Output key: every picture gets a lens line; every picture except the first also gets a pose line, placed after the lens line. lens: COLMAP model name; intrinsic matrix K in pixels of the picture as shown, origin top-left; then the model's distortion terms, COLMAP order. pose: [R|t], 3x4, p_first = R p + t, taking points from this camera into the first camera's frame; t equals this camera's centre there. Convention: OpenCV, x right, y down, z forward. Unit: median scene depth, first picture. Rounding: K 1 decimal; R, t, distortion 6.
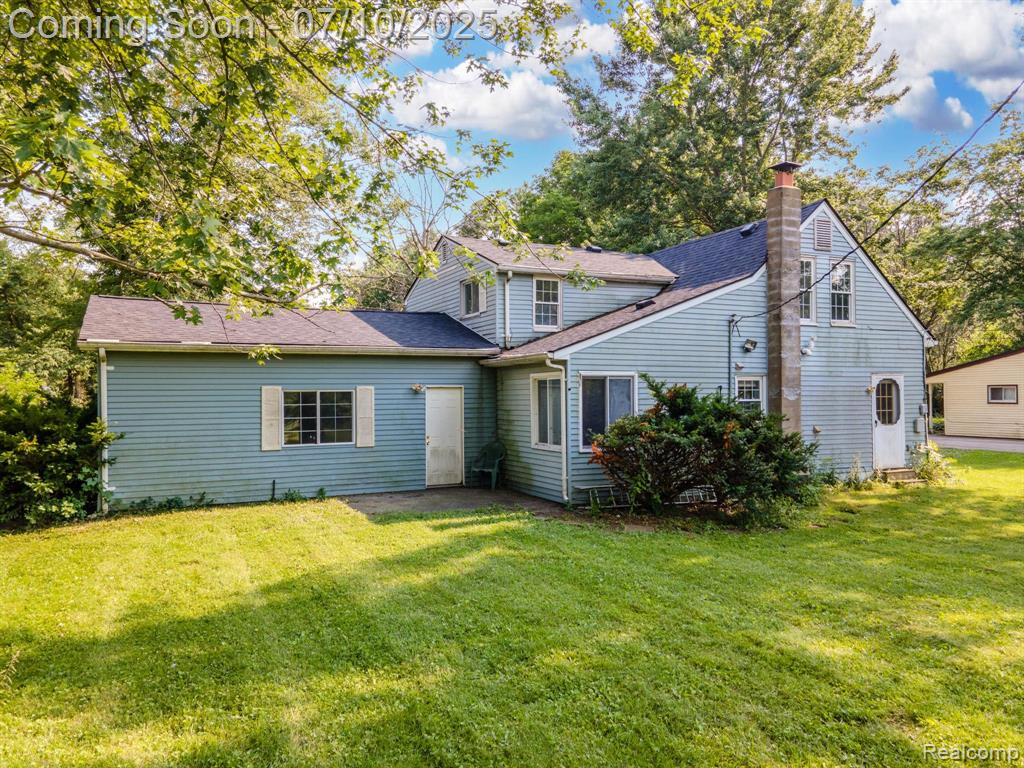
lens RADIAL K [[738.5, 0, 508.1], [0, 738.5, 384.4], [0, 0, 1]] dist [0.047616, 0.003190]
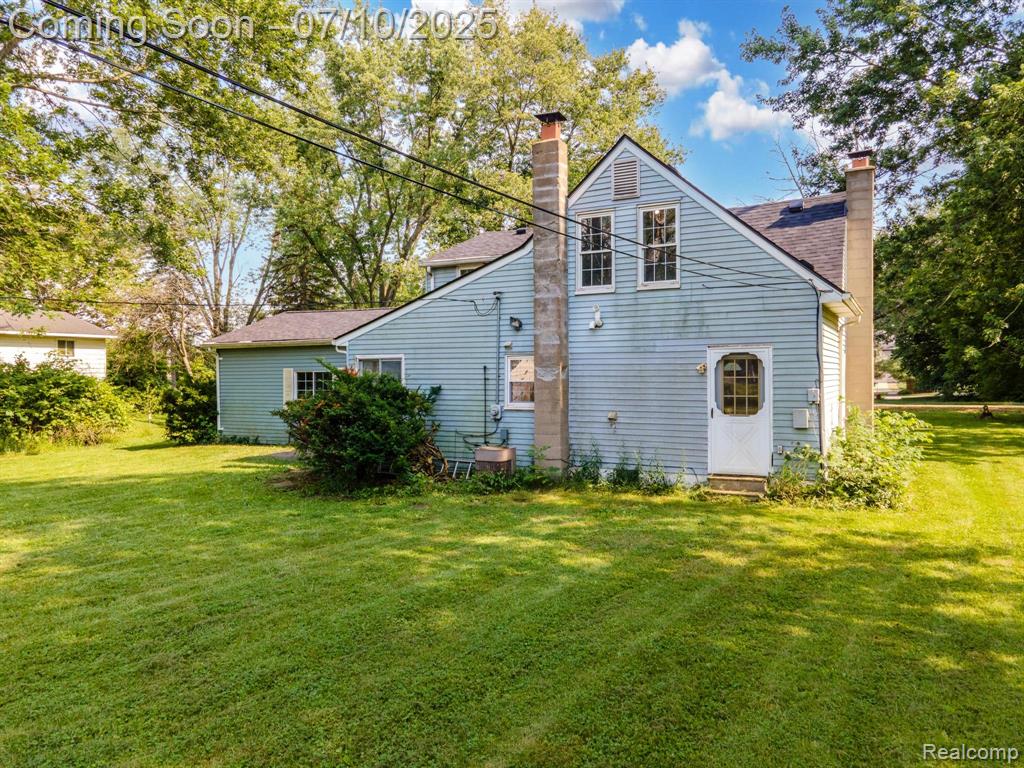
lens RADIAL K [[738.5, 0, 508.1], [0, 738.5, 384.4], [0, 0, 1]] dist [0.047616, 0.003190]
pose [[0.605121, 0.014064, -0.796010, 1.064495], [0.017554, 0.999365, 0.031002, -0.003576], [0.795940, -0.032733, 0.604490, 0.424216]]
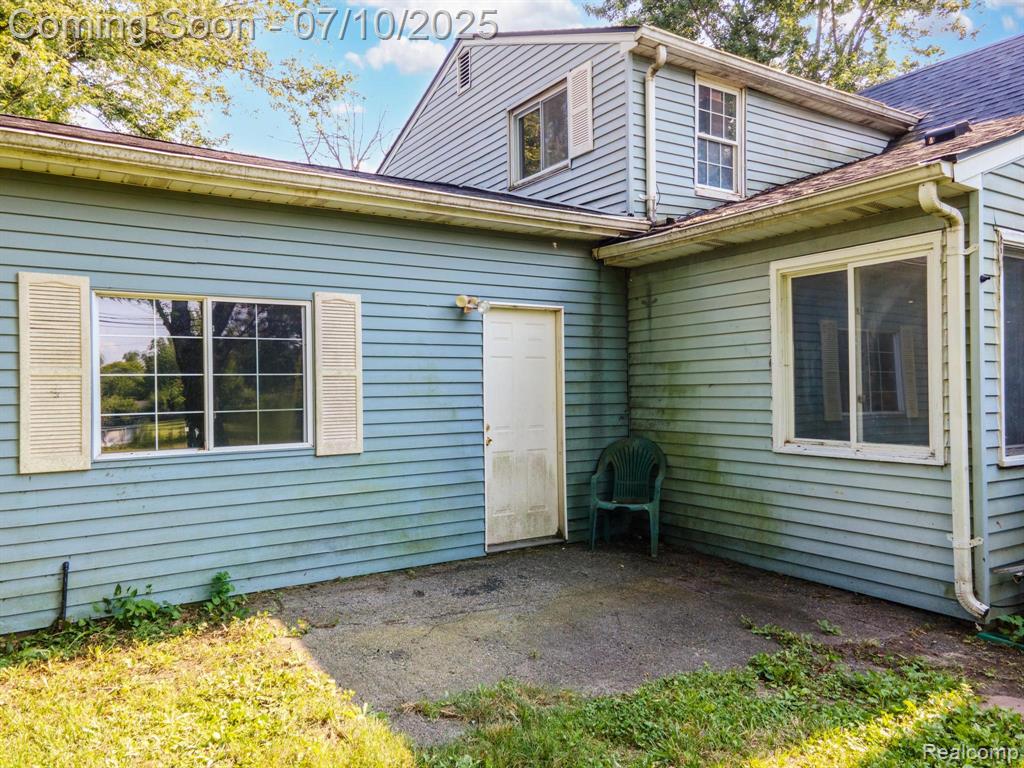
lens RADIAL K [[738.5, 0, 508.1], [0, 738.5, 384.4], [0, 0, 1]] dist [0.047616, 0.003190]
pose [[0.992108, -0.003550, 0.125334, -0.153766], [0.002475, 0.999959, 0.008734, 0.045293], [-0.125360, -0.008355, 0.992076, 0.610060]]
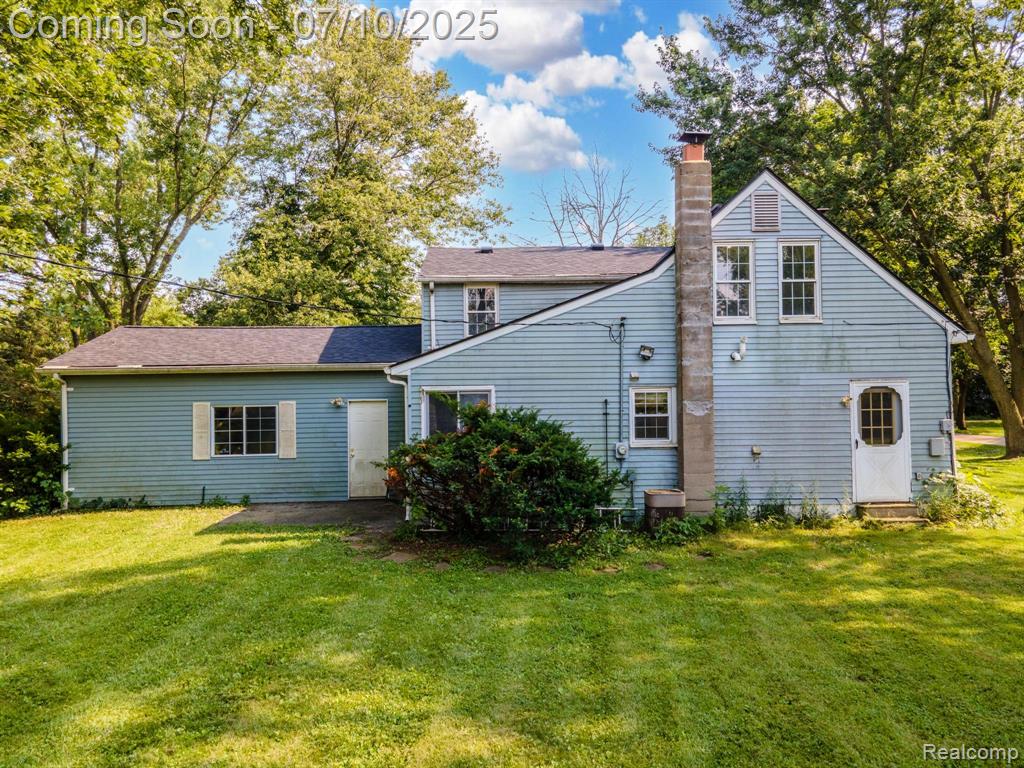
lens RADIAL K [[738.5, 0, 508.1], [0, 738.5, 384.4], [0, 0, 1]] dist [0.047616, 0.003190]
pose [[0.916374, -0.012635, -0.400124, 0.520800], [0.014377, 0.999896, 0.001350, -0.018446], [0.400065, -0.006990, 0.916460, 0.148701]]
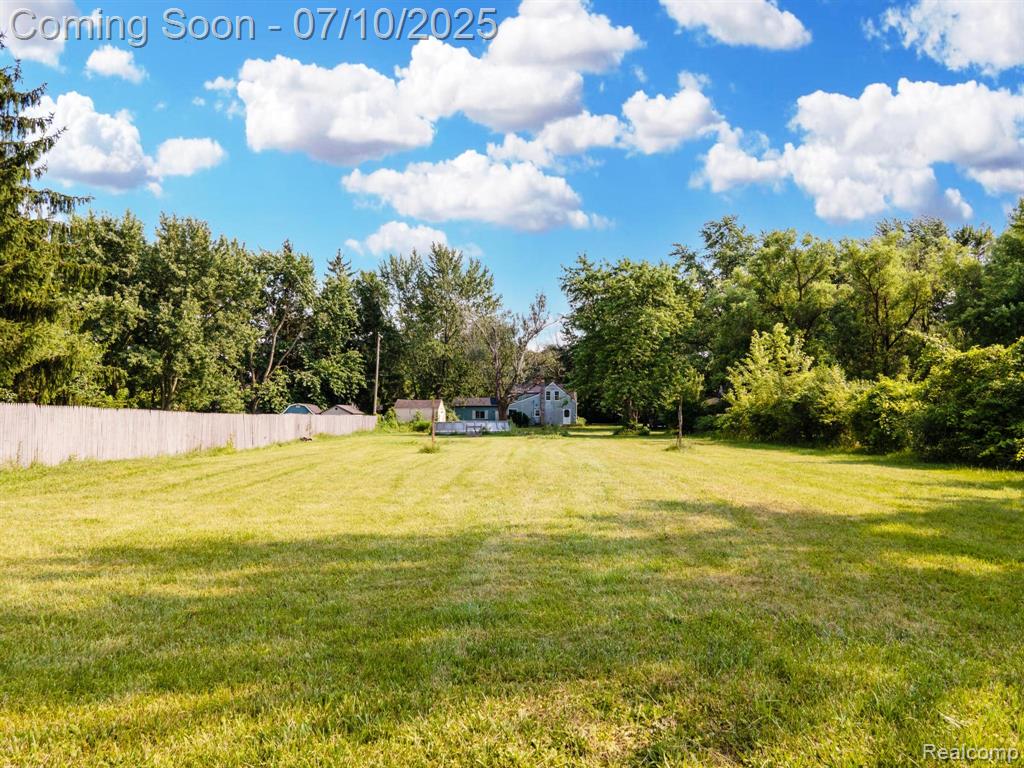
lens RADIAL K [[738.5, 0, 508.1], [0, 738.5, 384.4], [0, 0, 1]] dist [0.047616, 0.003190]
pose [[0.916654, -0.011412, -0.399518, 2.828667], [0.012293, 0.999924, -0.000358, -0.241735], [0.399492, -0.004583, 0.916725, -5.410071]]
